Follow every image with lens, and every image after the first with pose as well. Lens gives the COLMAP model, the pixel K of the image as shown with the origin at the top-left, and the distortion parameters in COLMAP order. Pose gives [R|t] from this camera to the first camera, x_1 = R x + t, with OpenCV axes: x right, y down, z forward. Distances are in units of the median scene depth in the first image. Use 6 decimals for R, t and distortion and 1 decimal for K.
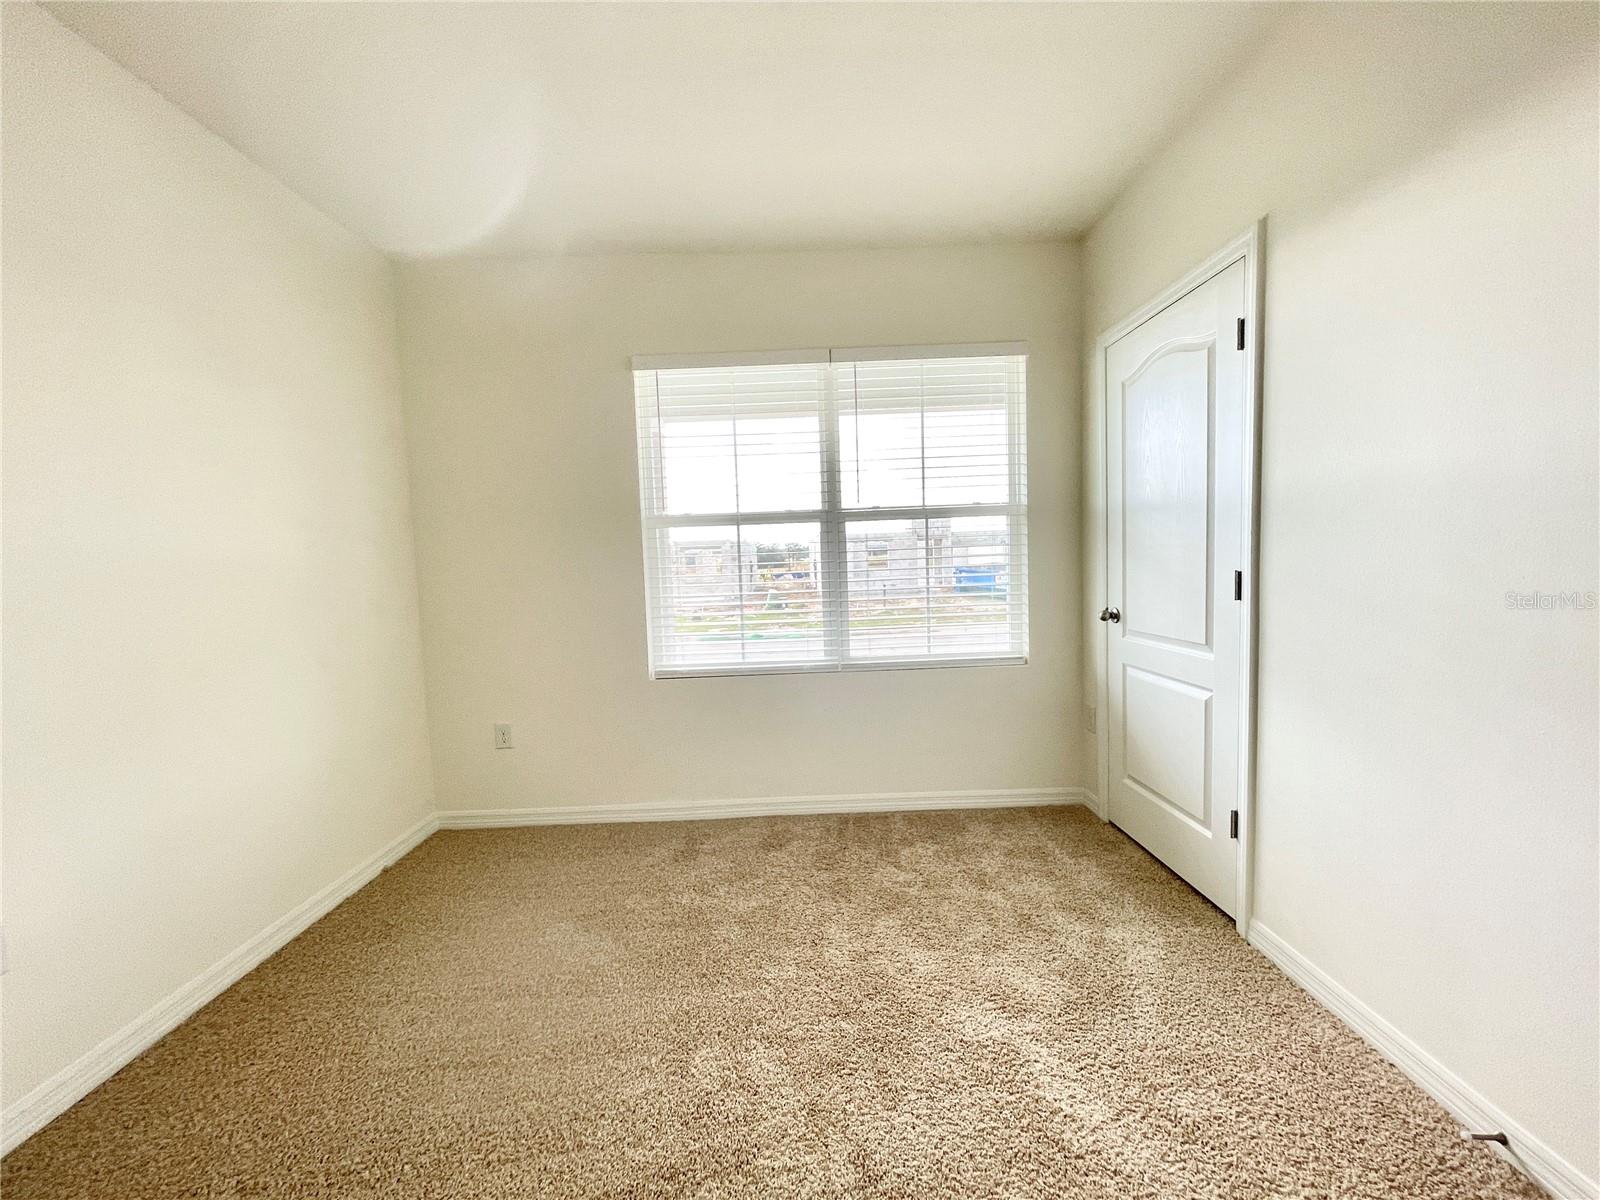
lens RADIAL K [[649.8, 0, 784.3], [0, 649.8, 604.5], [0, 0, 1]] dist [-0.000224, -0.000226]
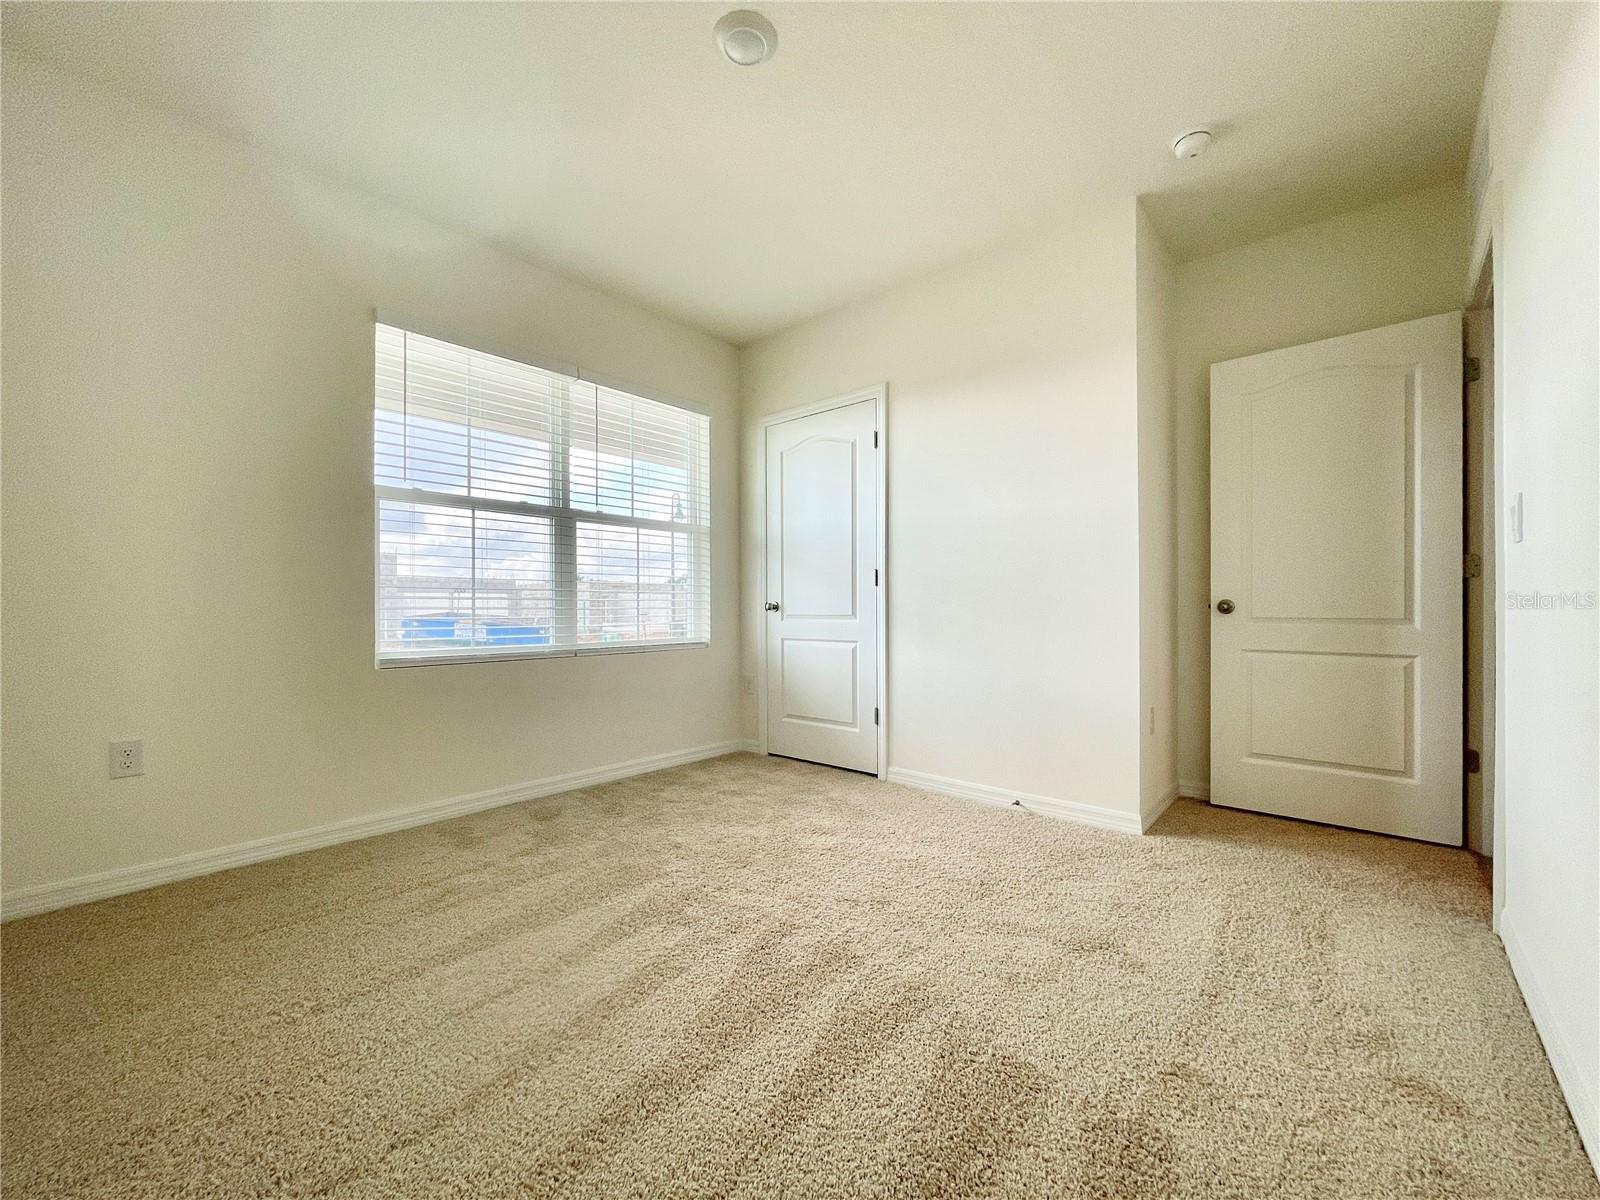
lens RADIAL K [[639.7, 0, 800.0], [0, 639.7, 600.0], [0, 0, 1]] dist [-0.000895, -0.000047]
pose [[0.670444, 0.042069, 0.740767, -0.525074], [0.025905, 0.996455, -0.080036, 0.119974], [-0.741508, 0.072849, 0.666977, -0.002554]]
